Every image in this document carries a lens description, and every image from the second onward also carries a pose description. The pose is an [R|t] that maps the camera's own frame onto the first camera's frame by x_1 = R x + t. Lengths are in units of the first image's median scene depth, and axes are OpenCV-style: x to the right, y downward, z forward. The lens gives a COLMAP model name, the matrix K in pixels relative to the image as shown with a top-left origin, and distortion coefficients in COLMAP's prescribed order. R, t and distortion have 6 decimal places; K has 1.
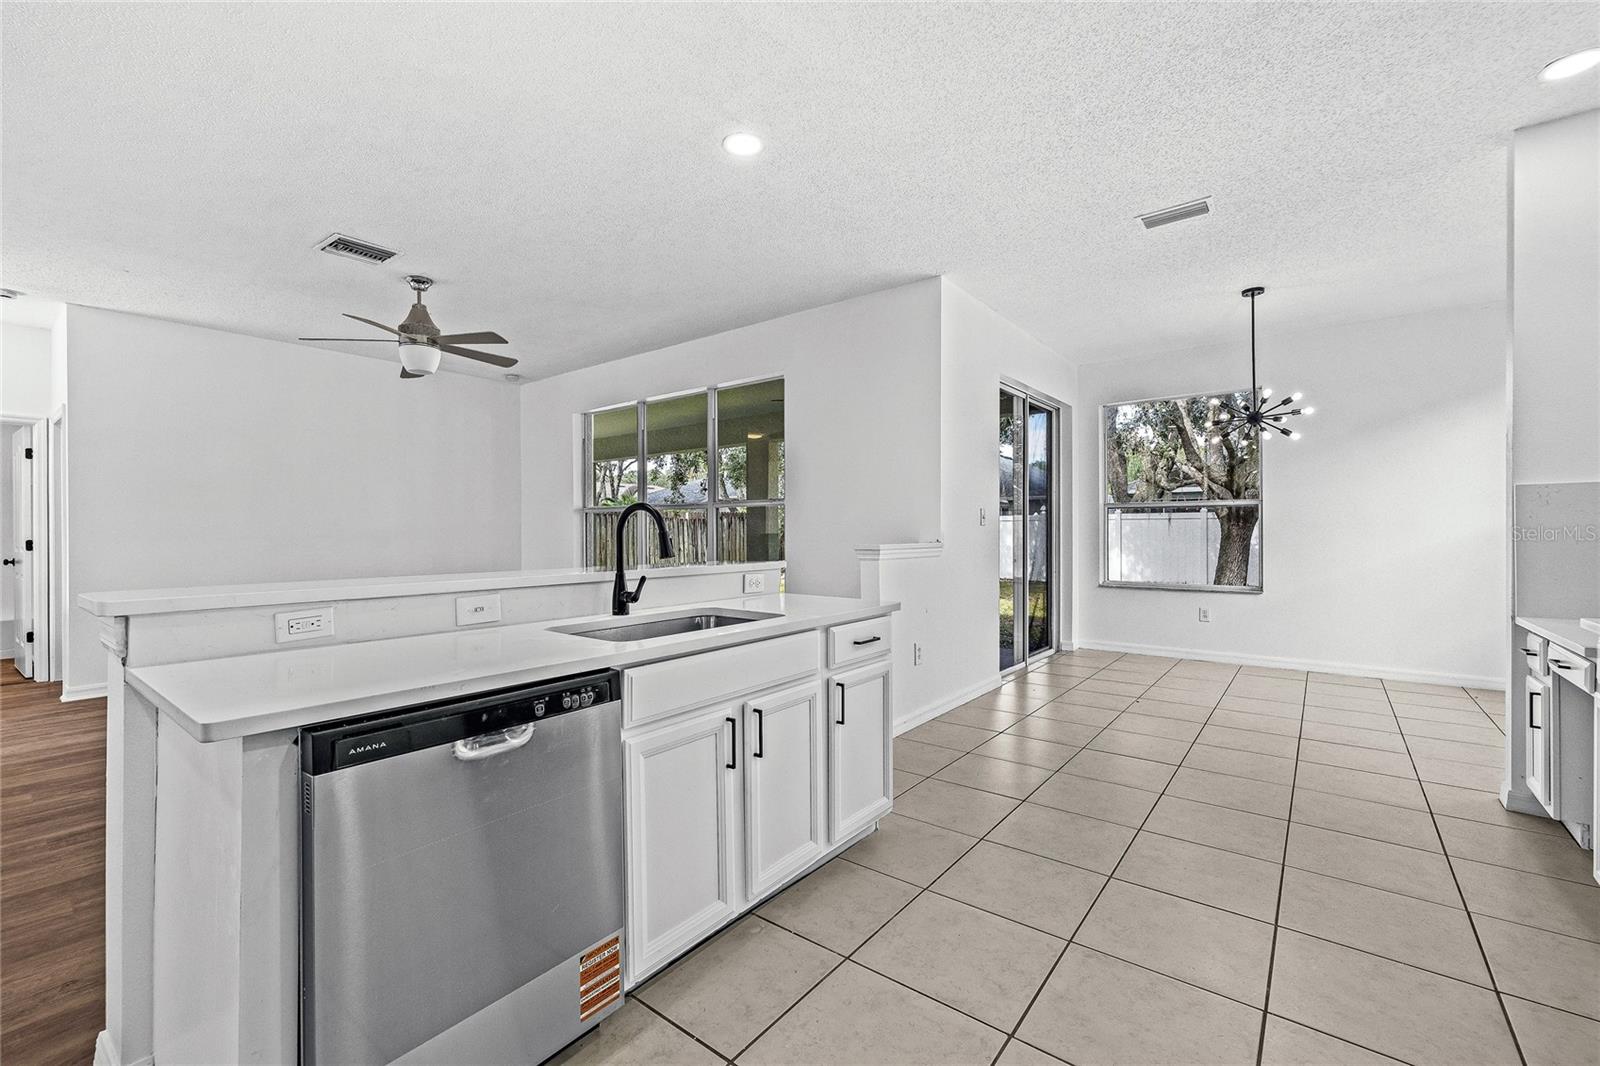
lens RADIAL K [[664.9, 0, 787.7], [0, 664.9, 536.0], [0, 0, 1]] dist [-0.002868, -0.000225]
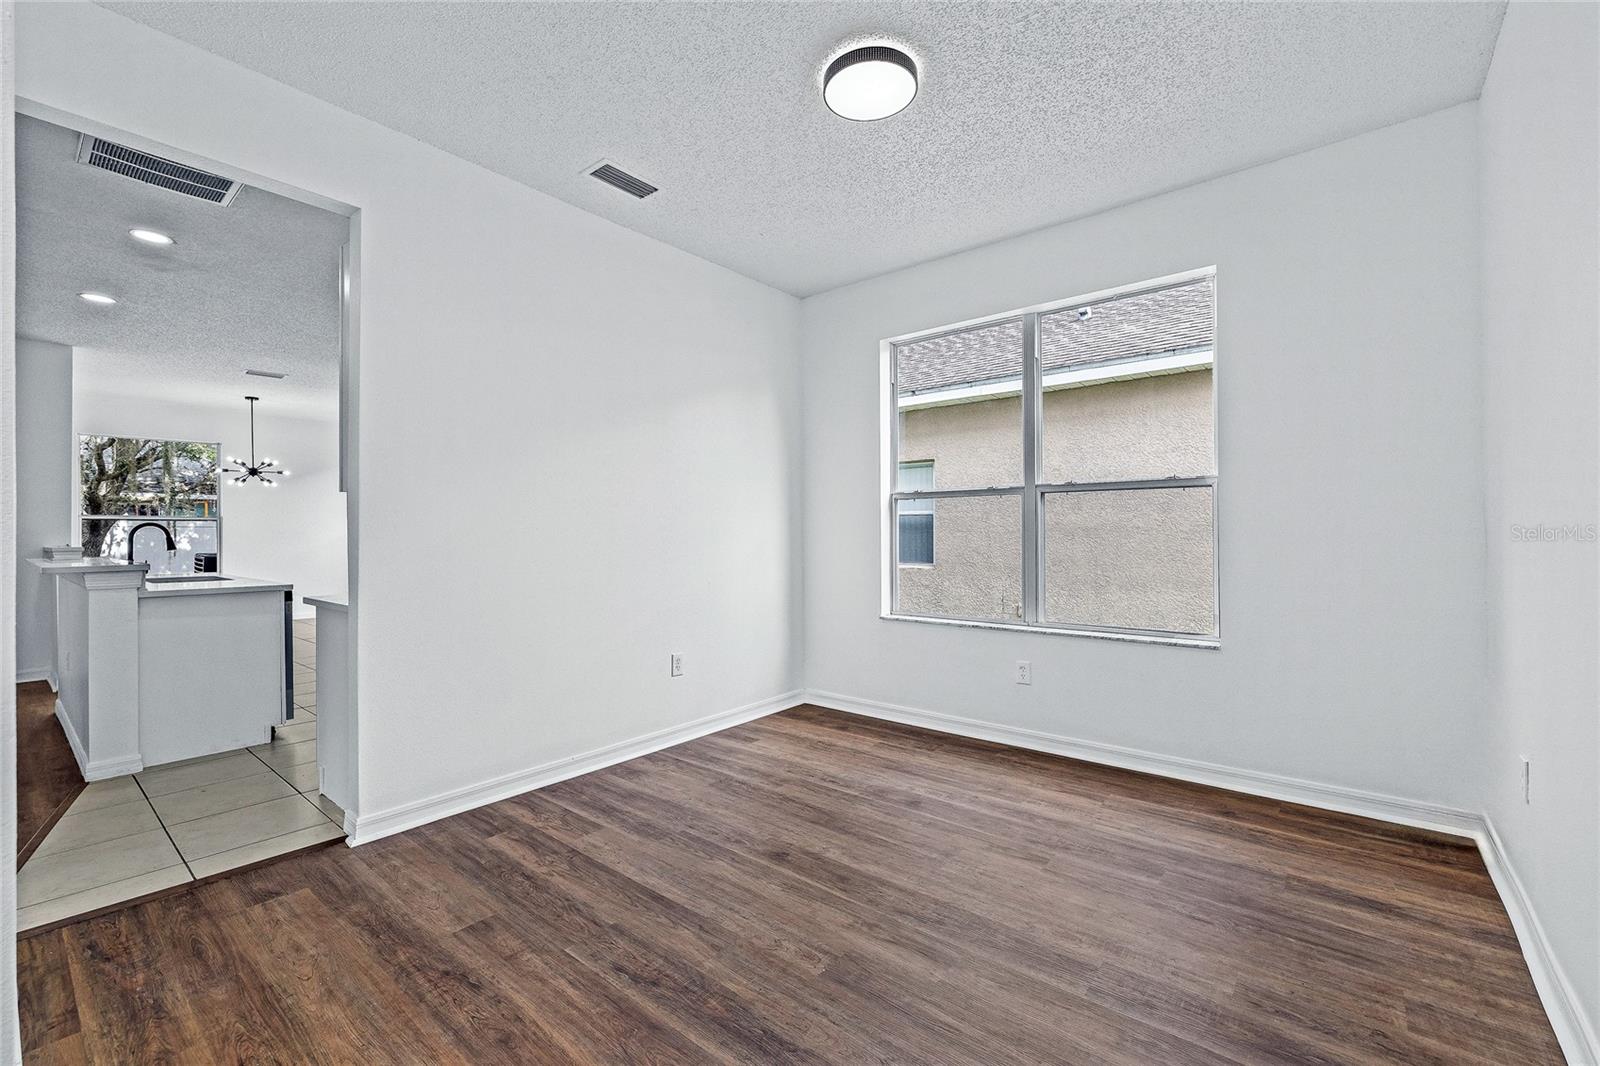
lens RADIAL K [[664.9, 0, 800.0], [0, 664.9, 529.4], [0, 0, 1]] dist [-0.002868, -0.000225]
pose [[0.010294, 0.008723, 0.999909, -1.019425], [0.014118, 0.999861, -0.008868, 0.007817], [-0.999847, 0.014208, 0.010170, -0.443693]]
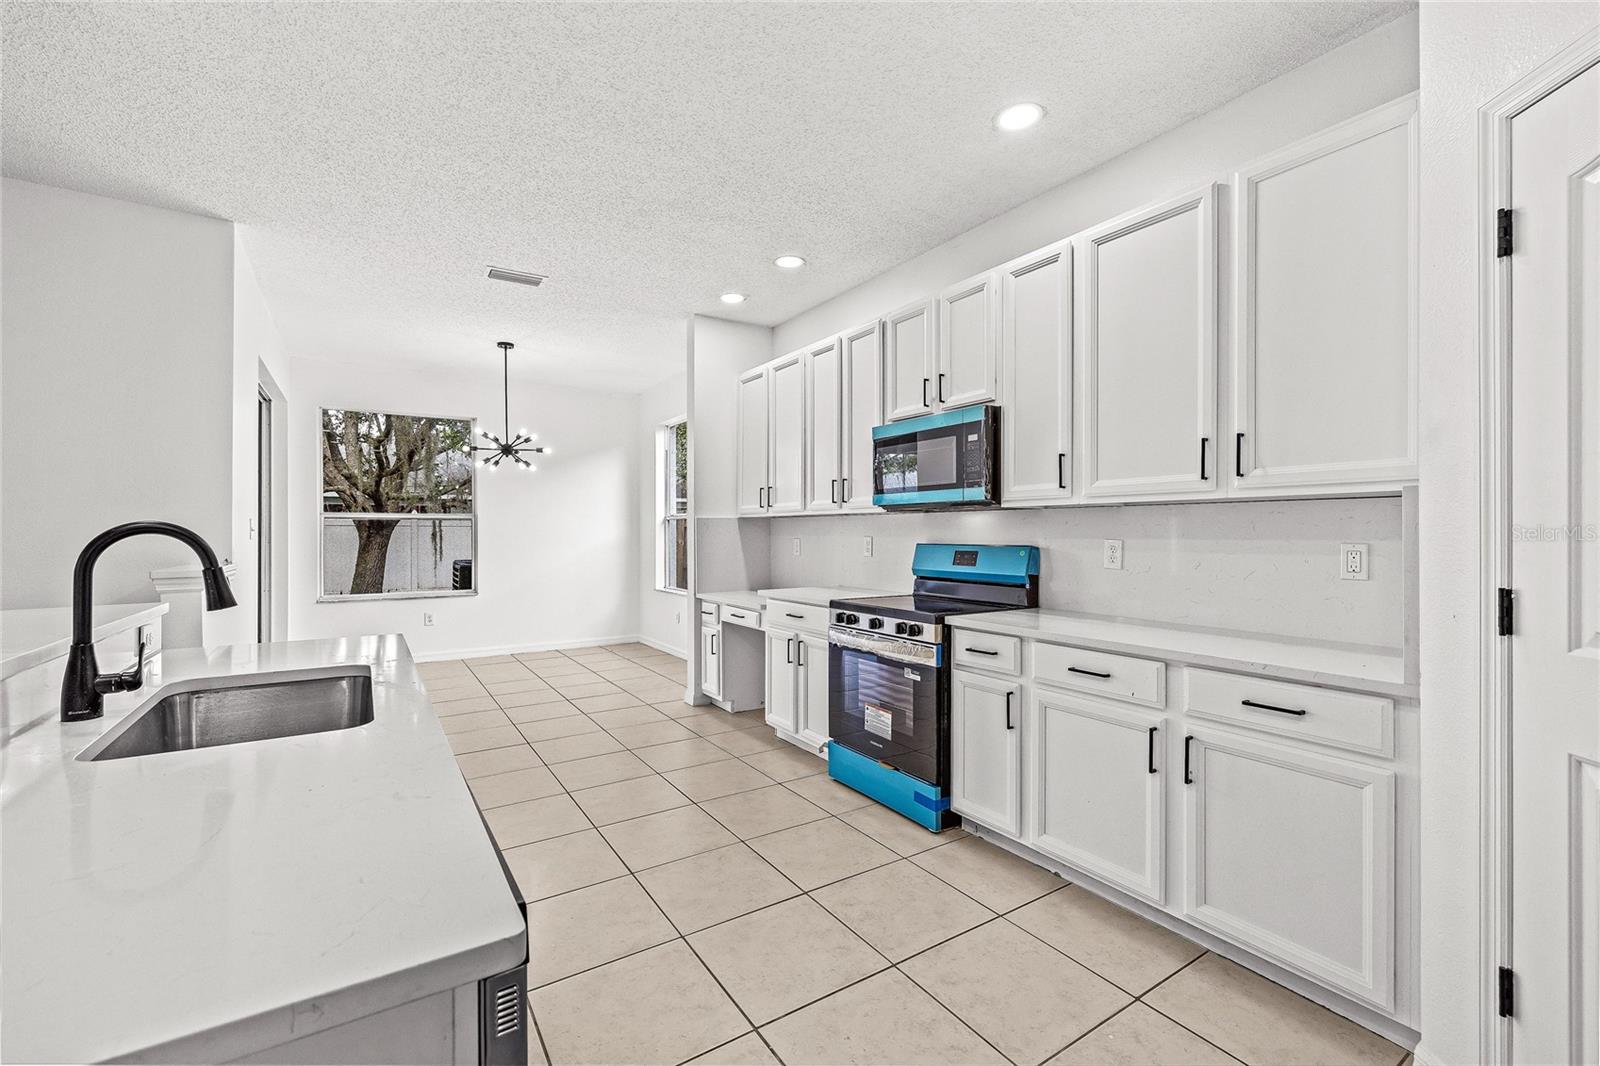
lens RADIAL K [[664.9, 0, 799.9], [0, 664.9, 531.7], [0, 0, 1]] dist [-0.002868, -0.000225]
pose [[0.309530, 0.005168, 0.950876, -0.285824], [0.007598, 0.999940, -0.007908, -0.014568], [-0.950859, 0.009673, 0.309472, 0.120237]]
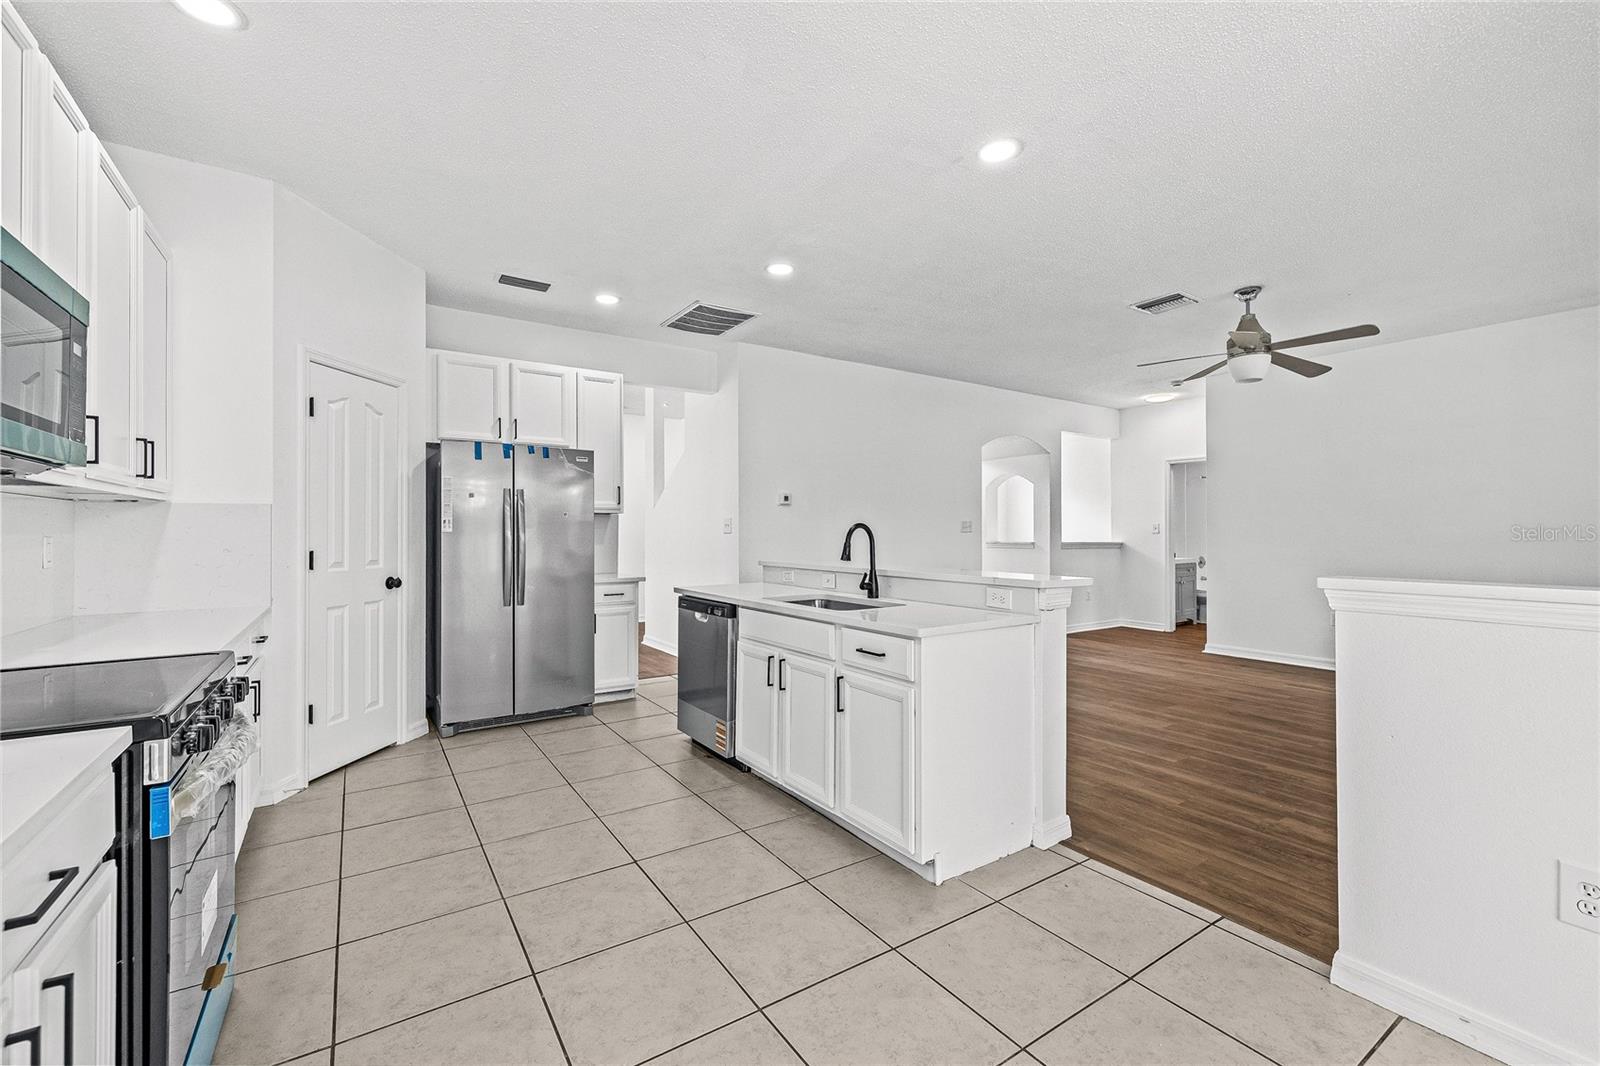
lens RADIAL K [[664.9, 0, 779.4], [0, 664.9, 526.1], [0, 0, 1]] dist [-0.002868, -0.000225]
pose [[-0.324329, -0.007990, -0.945911, 0.590060], [-0.006618, 0.999959, -0.006177, -0.015919], [0.945921, 0.004256, -0.324369, 0.620415]]
